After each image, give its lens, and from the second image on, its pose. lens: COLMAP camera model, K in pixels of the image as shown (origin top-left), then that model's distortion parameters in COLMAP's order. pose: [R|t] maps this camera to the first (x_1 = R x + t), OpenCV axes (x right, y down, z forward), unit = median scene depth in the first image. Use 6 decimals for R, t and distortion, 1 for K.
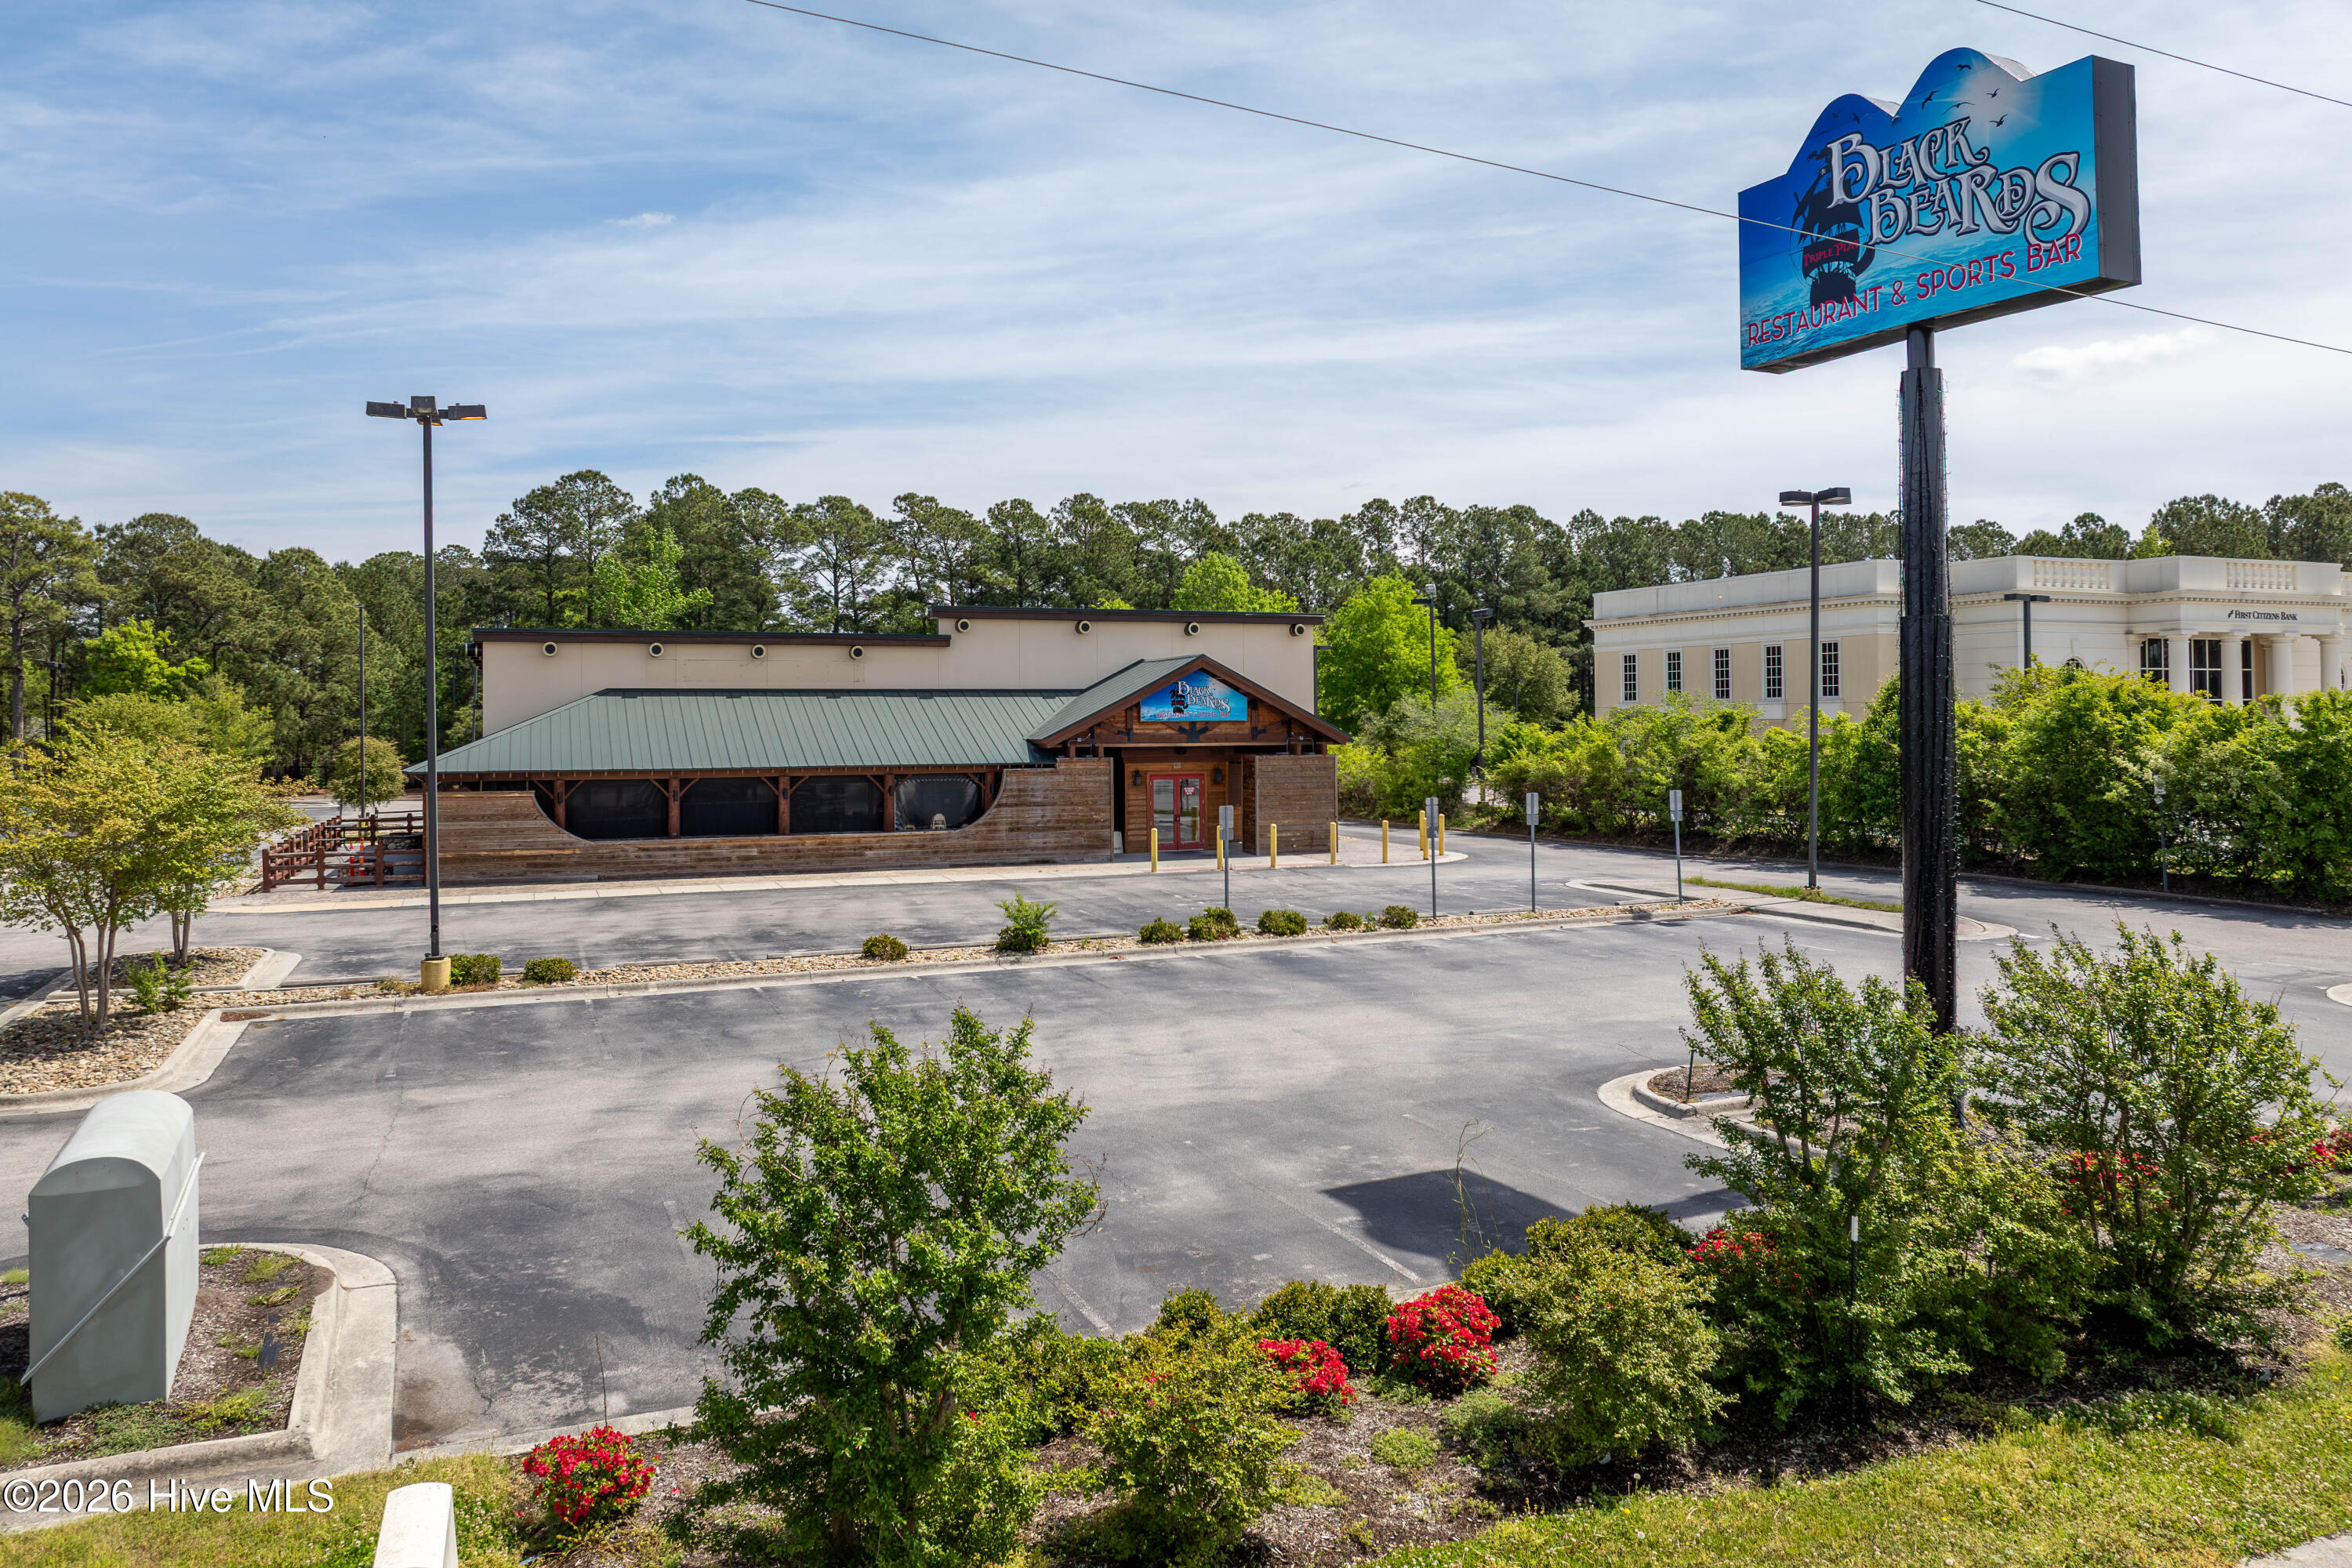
lens RADIAL K [[1670.9, 0, 1189.7], [0, 1670.9, 705.1], [0, 0, 1]] dist [-0.038375, -0.000852]
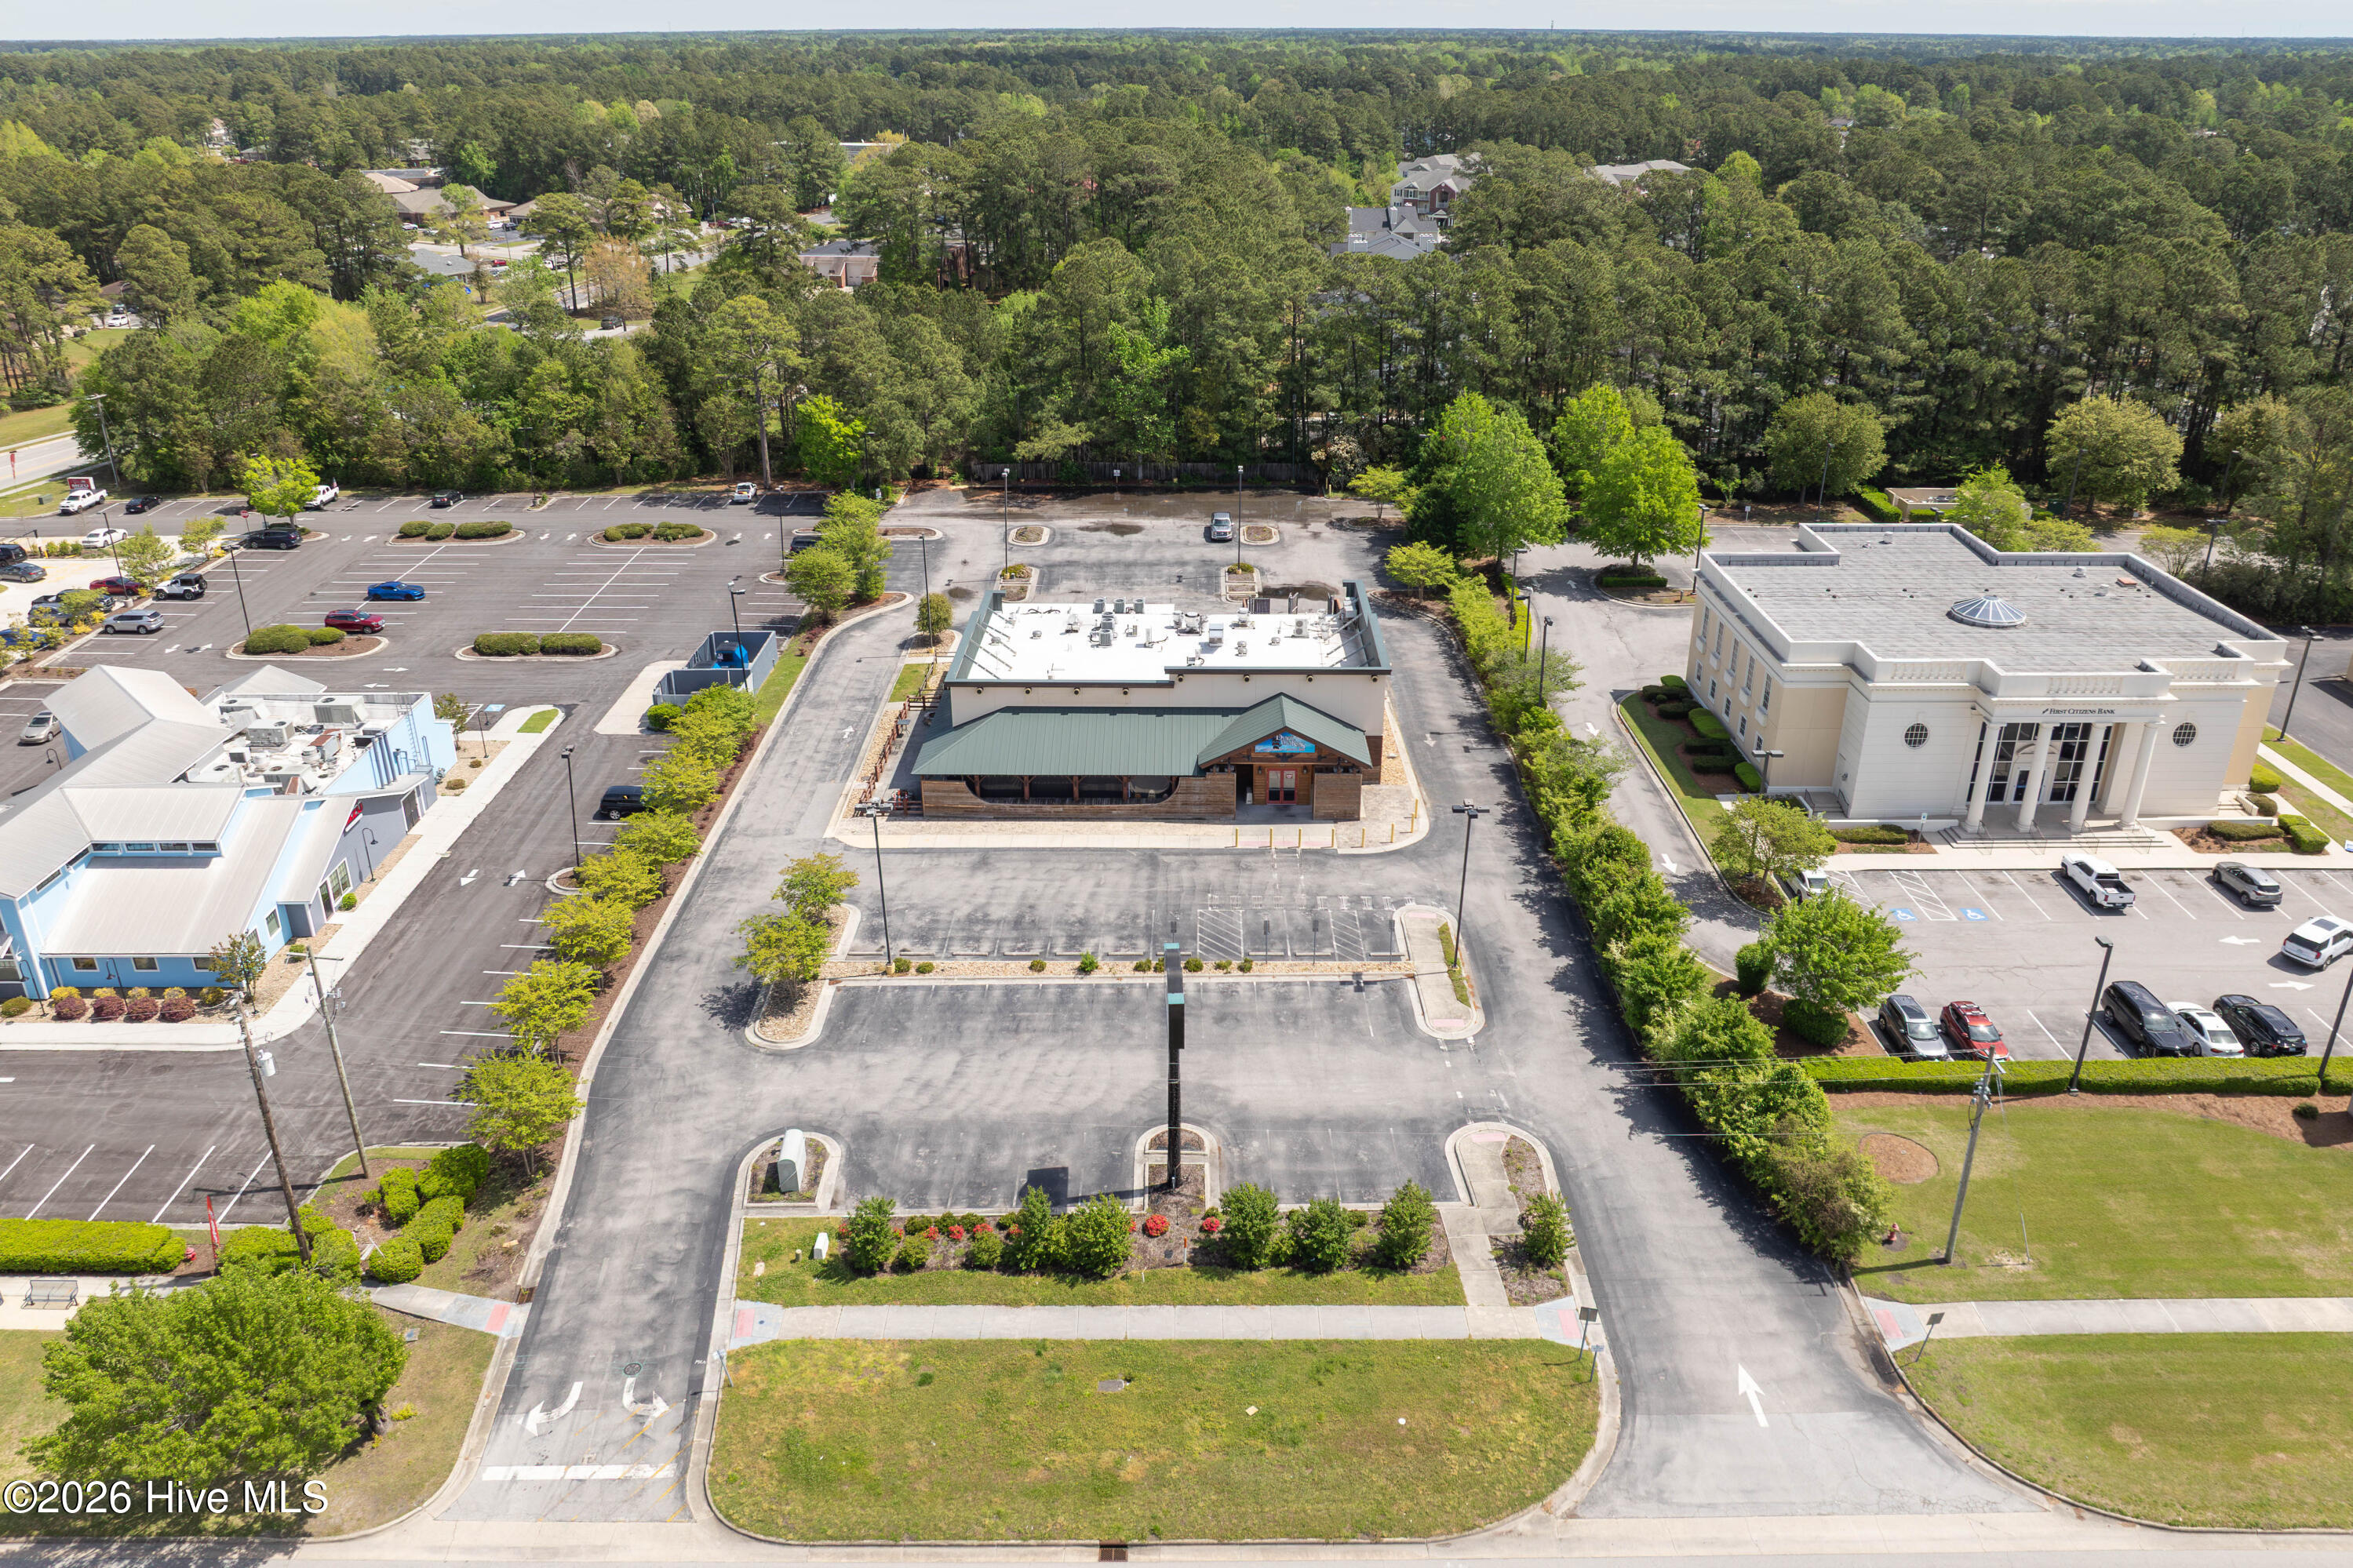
lens RADIAL K [[1672.4, 0, 1186.8], [0, 1672.4, 782.0], [0, 0, 1]] dist [-0.036134, -0.002674]
pose [[0.923573, 0.167110, -0.345089, 0.460529], [-0.001388, 0.901476, 0.432828, -0.642444], [0.383419, -0.399269, 0.832811, -0.535769]]
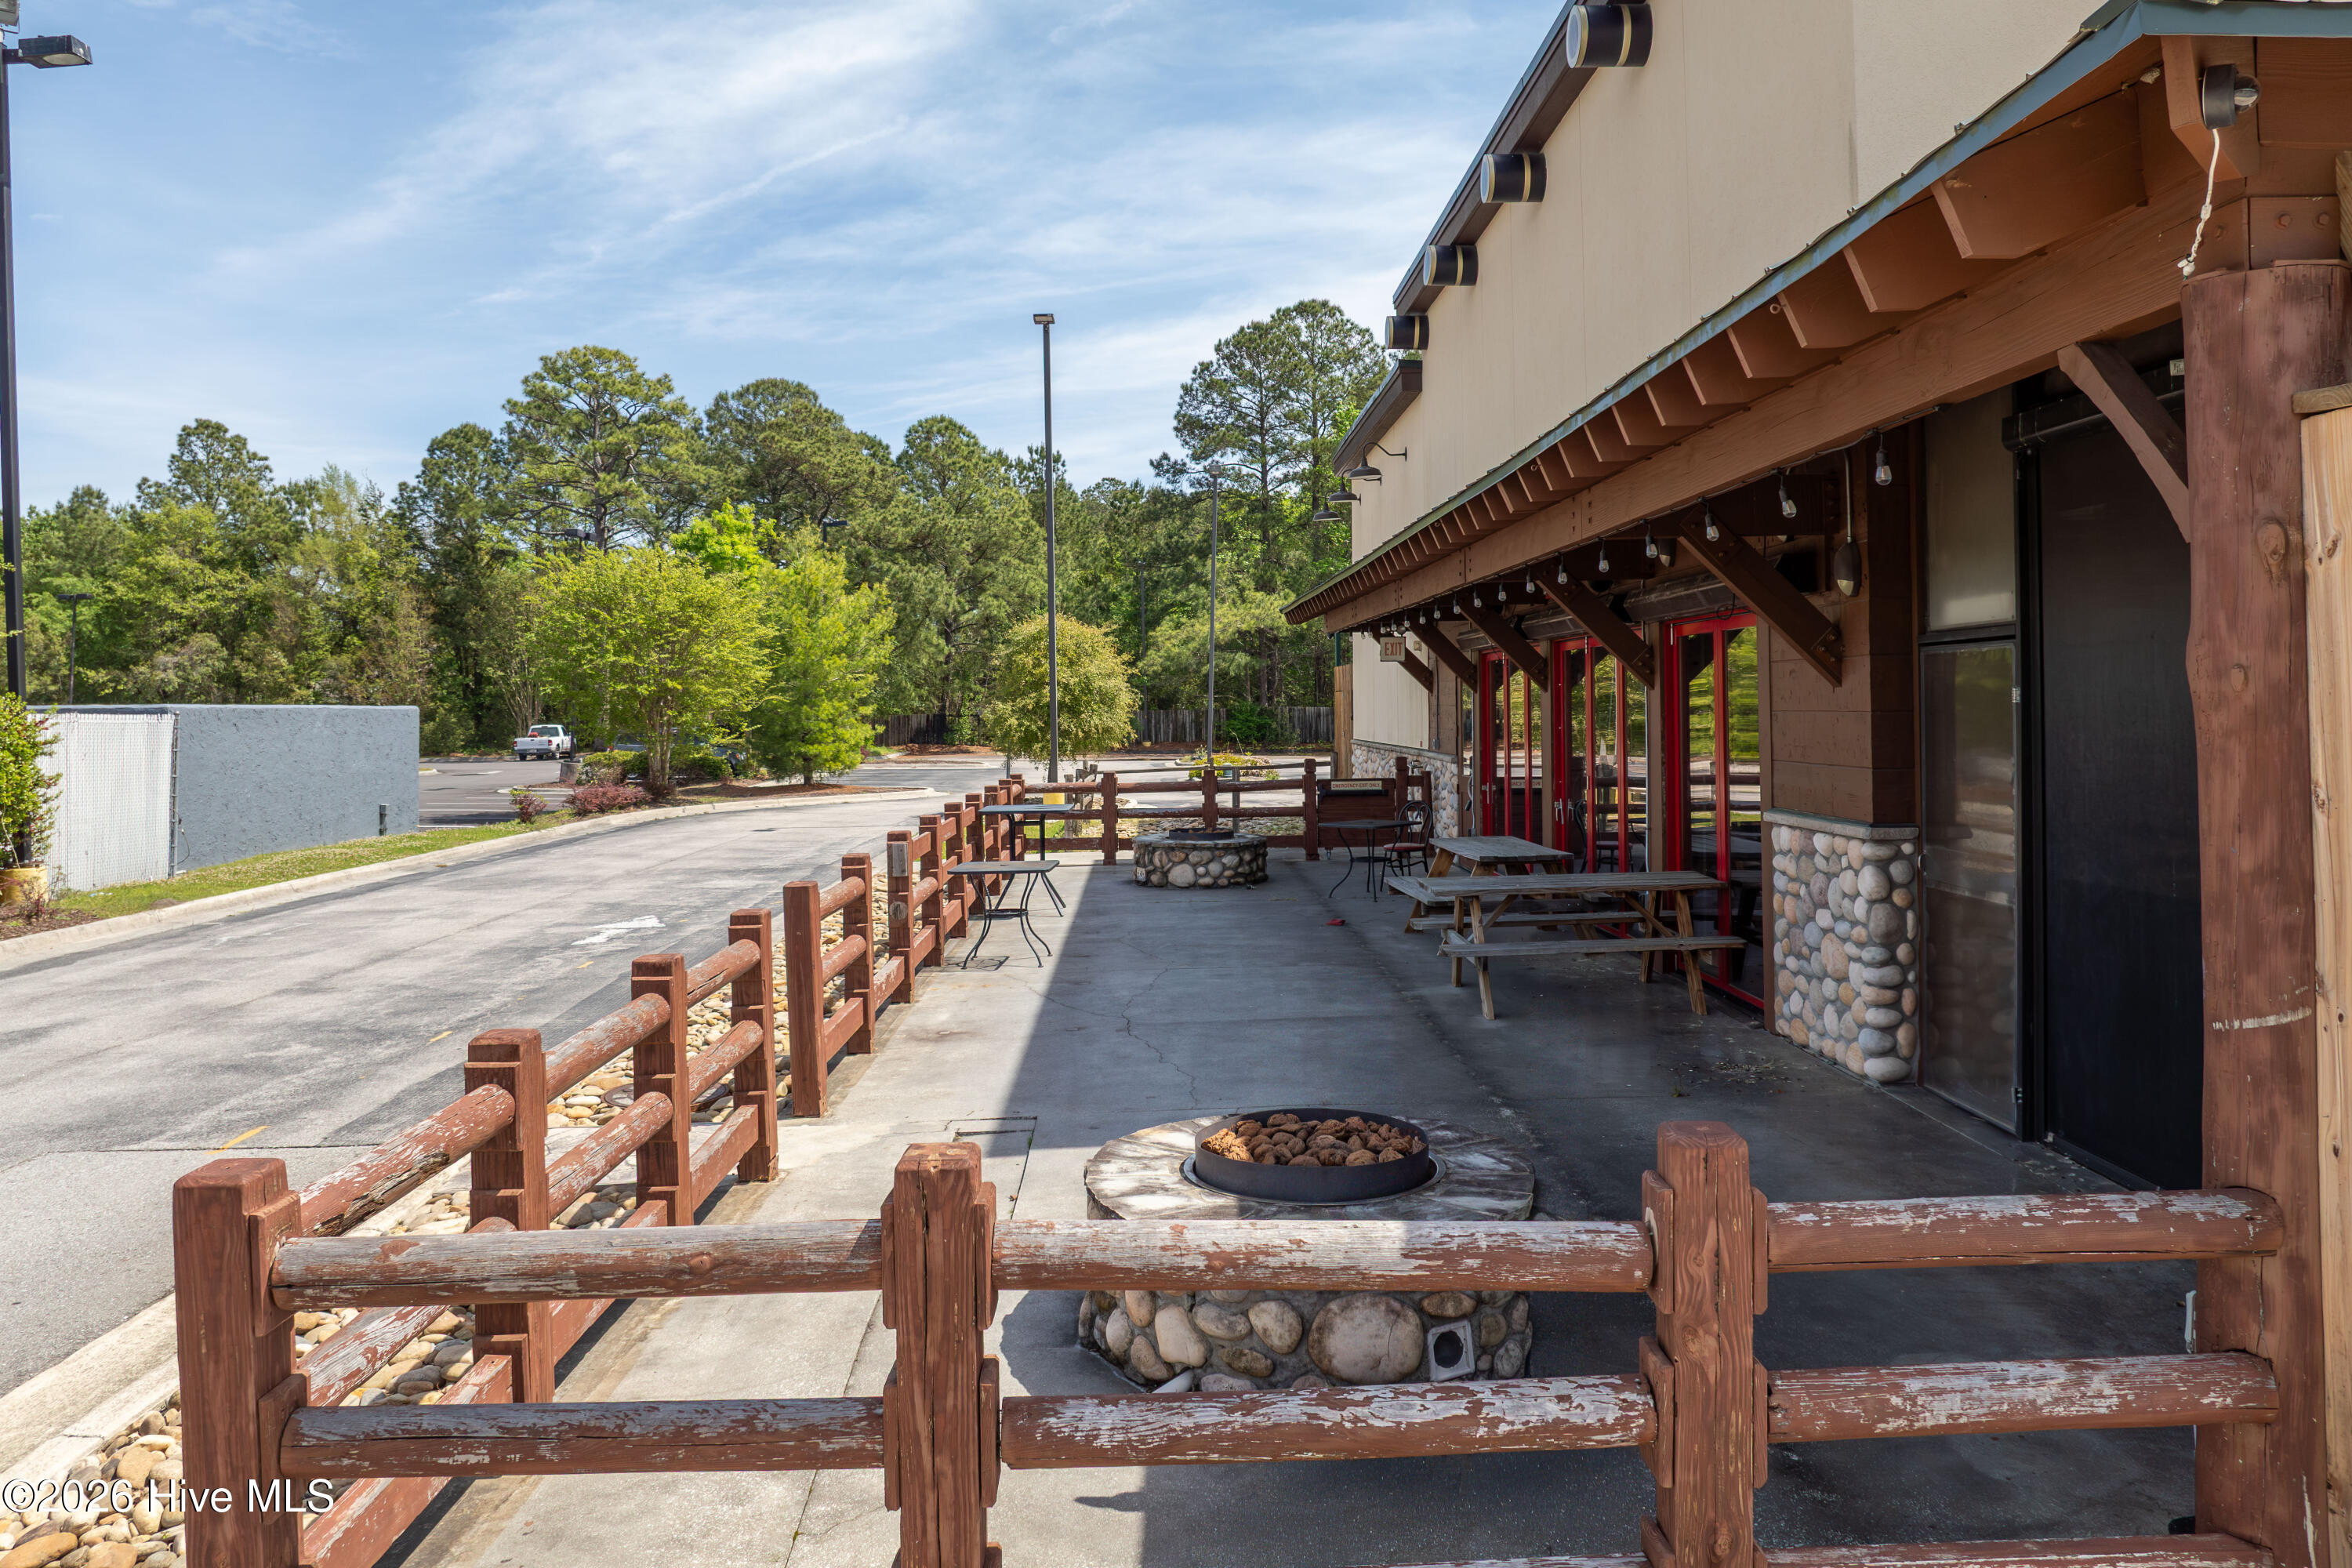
lens RADIAL K [[1663.3, 0, 1187.5], [0, 1663.3, 676.1], [0, 0, 1]] dist [-0.047502, 0.000050]
pose [[0.937554, -0.008858, -0.347726, -0.326535], [0.007226, 0.999956, -0.005991, 0.044023], [0.347764, 0.003105, 0.937577, 0.622807]]
